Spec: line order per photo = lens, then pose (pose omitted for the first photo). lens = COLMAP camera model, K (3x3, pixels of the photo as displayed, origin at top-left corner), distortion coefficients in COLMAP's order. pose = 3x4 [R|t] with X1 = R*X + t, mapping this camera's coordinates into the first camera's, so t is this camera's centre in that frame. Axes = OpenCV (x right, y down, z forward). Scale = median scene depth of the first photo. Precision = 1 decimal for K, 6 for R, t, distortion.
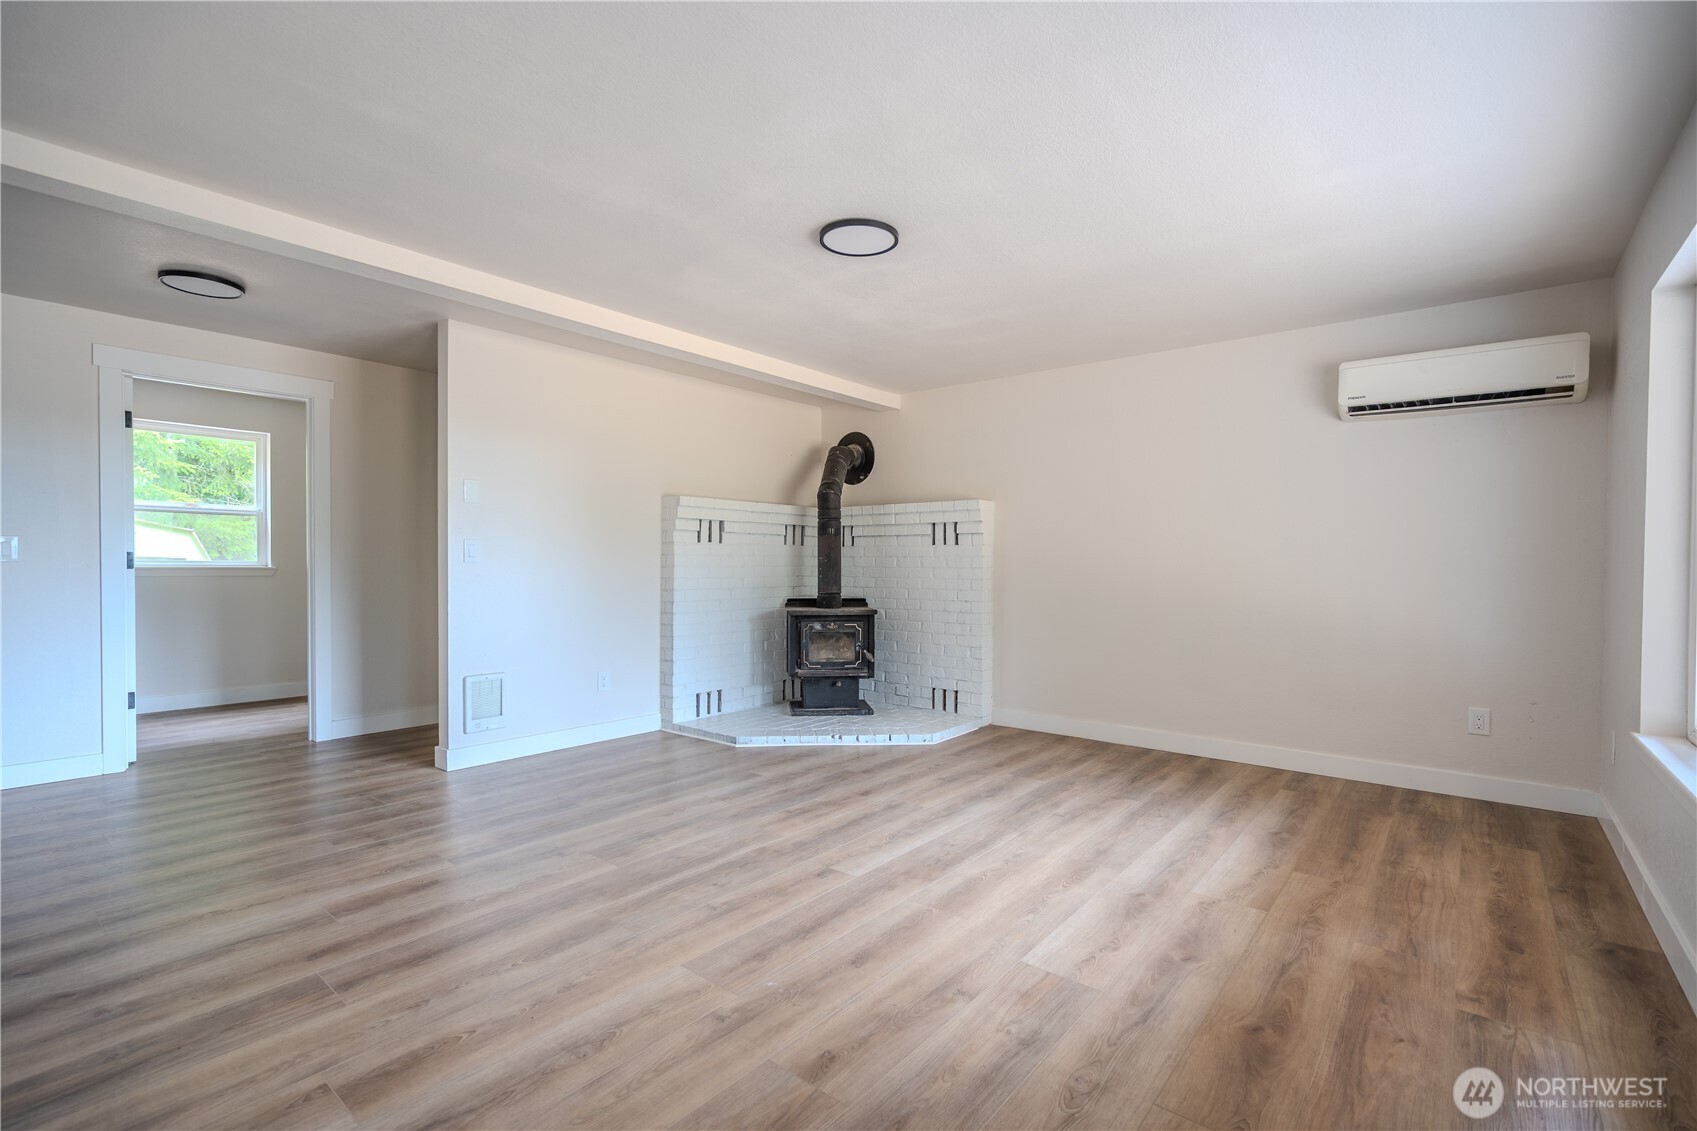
lens RADIAL K [[759.7, 0, 847.6], [0, 759.7, 581.5], [0, 0, 1]] dist [-0.004834, 0.001107]
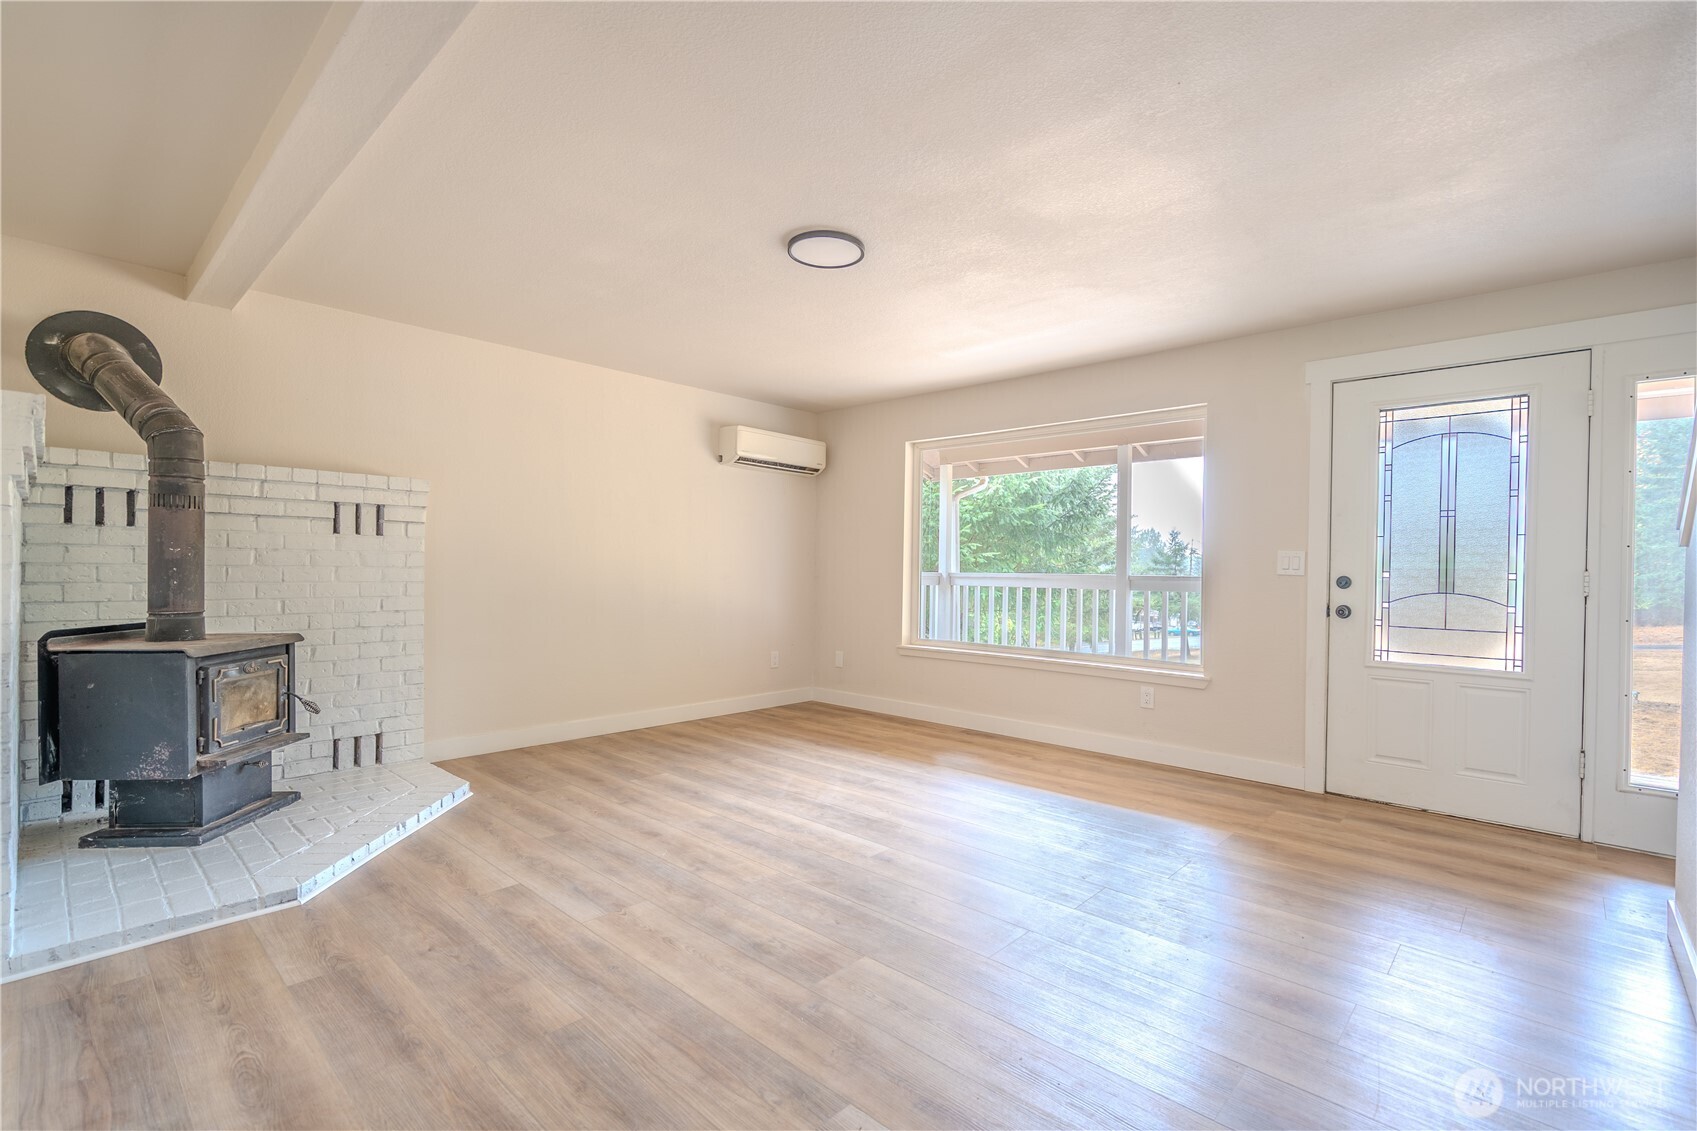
lens RADIAL K [[759.7, 0, 847.6], [0, 759.7, 581.5], [0, 0, 1]] dist [-0.004834, 0.001107]
pose [[0.069908, -0.022856, 0.997292, -0.760024], [0.009506, 0.999707, 0.022245, -0.021322], [-0.997508, 0.007925, 0.070104, 0.676271]]
